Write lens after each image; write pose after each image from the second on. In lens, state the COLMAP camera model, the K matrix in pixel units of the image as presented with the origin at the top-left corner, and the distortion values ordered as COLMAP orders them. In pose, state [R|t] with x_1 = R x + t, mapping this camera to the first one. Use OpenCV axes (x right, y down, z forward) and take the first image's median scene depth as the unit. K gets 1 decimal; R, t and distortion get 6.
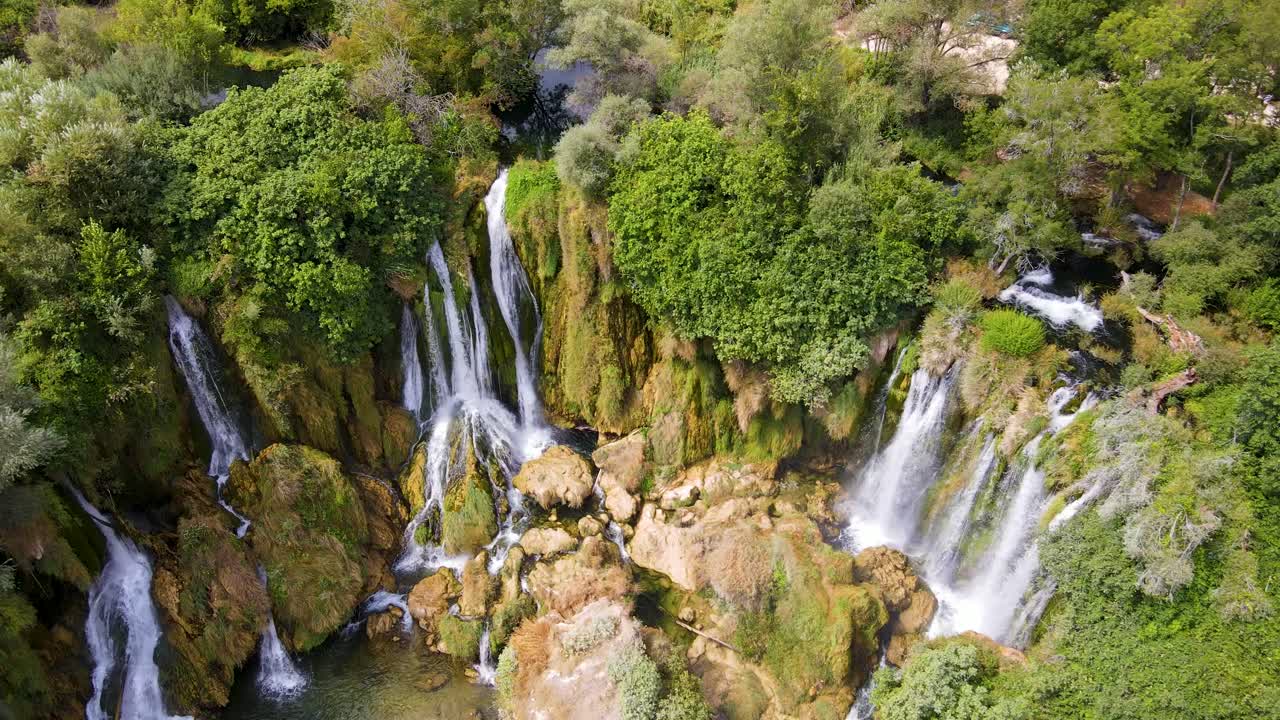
lens RADIAL K [[836.6, 0, 639.9], [0, 836.6, 343.5], [0, 0, 1]] dist [-0.018529, 0.000289]
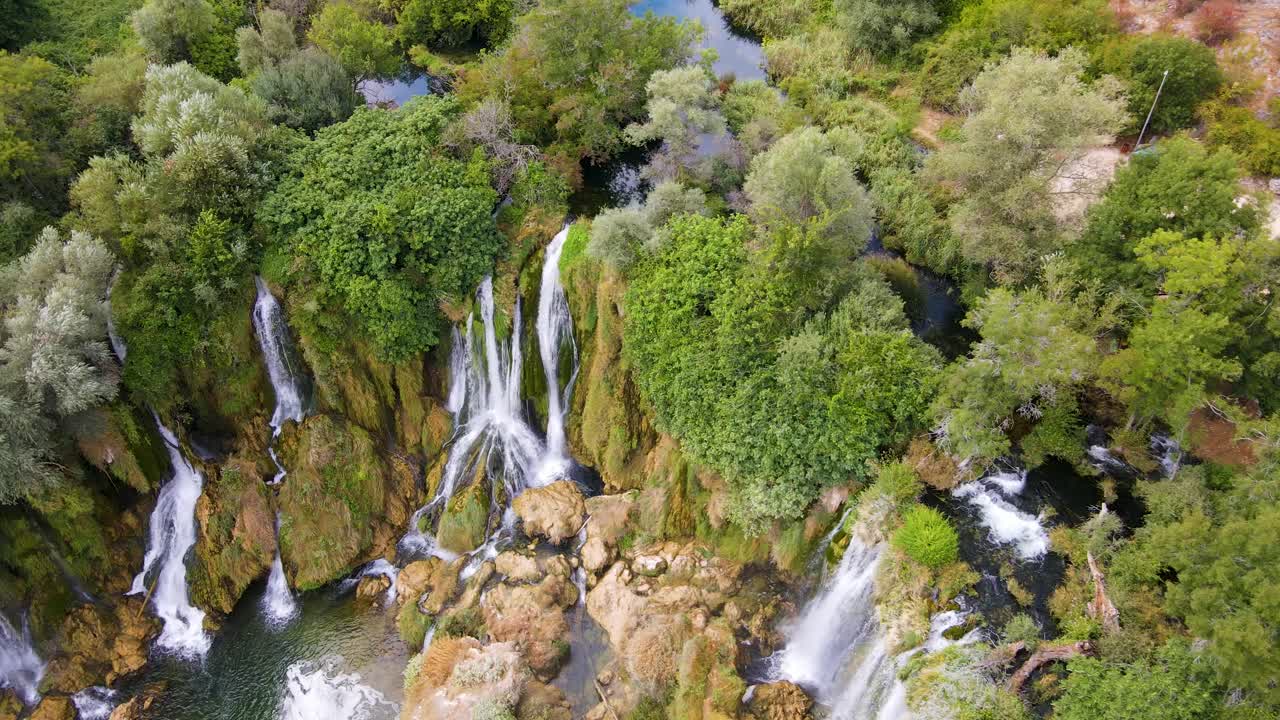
lens RADIAL K [[821.5, 0, 640.0], [0, 821.5, 360.0], [0, 0, 1]] dist [-0.059976, 0.057014]
pose [[0.933487, 0.260904, -0.246032, 0.241456], [-0.249277, 0.965298, 0.077851, -0.154059], [0.257806, -0.011343, 0.966130, 0.007730]]
